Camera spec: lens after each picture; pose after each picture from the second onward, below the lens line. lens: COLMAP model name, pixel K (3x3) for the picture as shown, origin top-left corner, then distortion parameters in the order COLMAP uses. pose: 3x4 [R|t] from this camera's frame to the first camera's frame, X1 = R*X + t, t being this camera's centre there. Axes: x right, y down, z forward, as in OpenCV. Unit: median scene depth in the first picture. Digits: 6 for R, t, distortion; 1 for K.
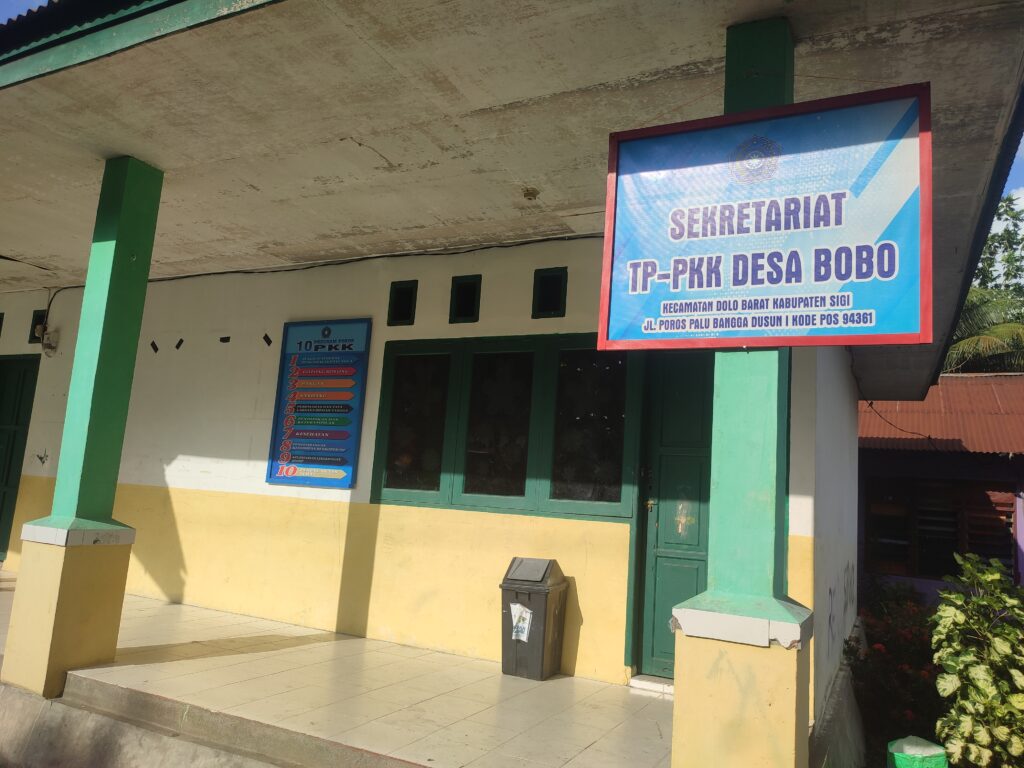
lens RADIAL K [[751.6, 0, 512.8], [0, 751.6, 386.6], [0, 0, 1]] dist [0.022218, -0.002531]
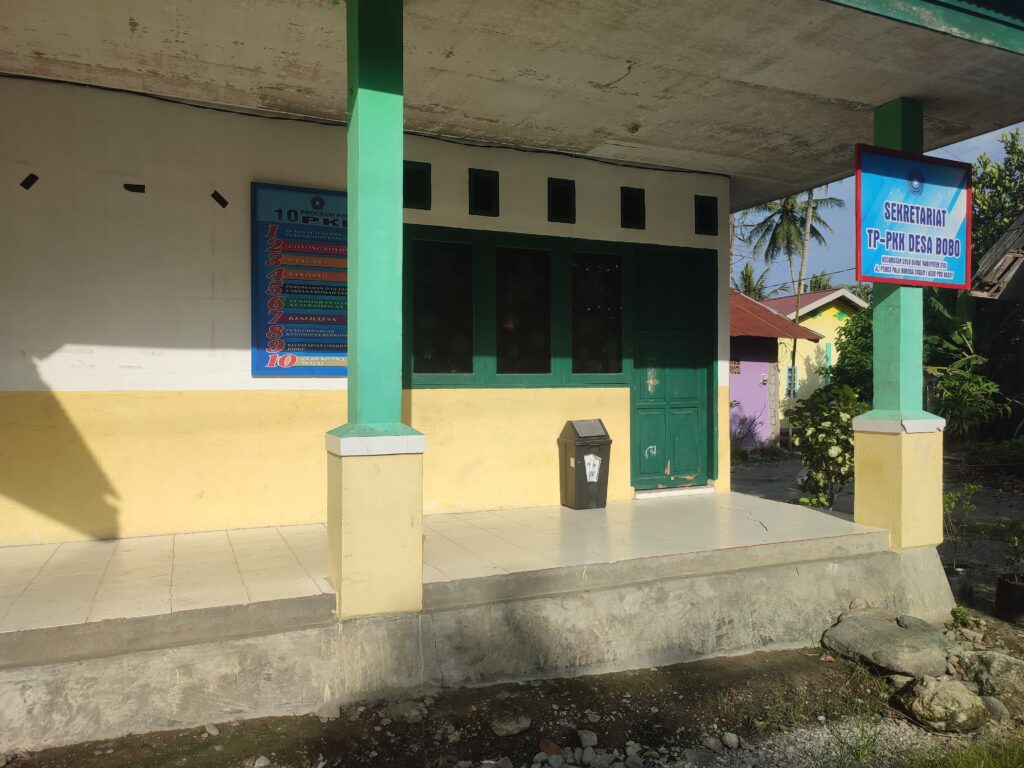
lens RADIAL K [[751.6, 0, 512.8], [0, 751.6, 386.6], [0, 0, 1]] dist [0.022218, -0.002531]
pose [[0.629011, -0.072108, 0.774045, -0.925339], [-0.068044, 0.986761, 0.147218, -0.005991], [-0.774413, -0.145271, 0.615777, 0.285391]]
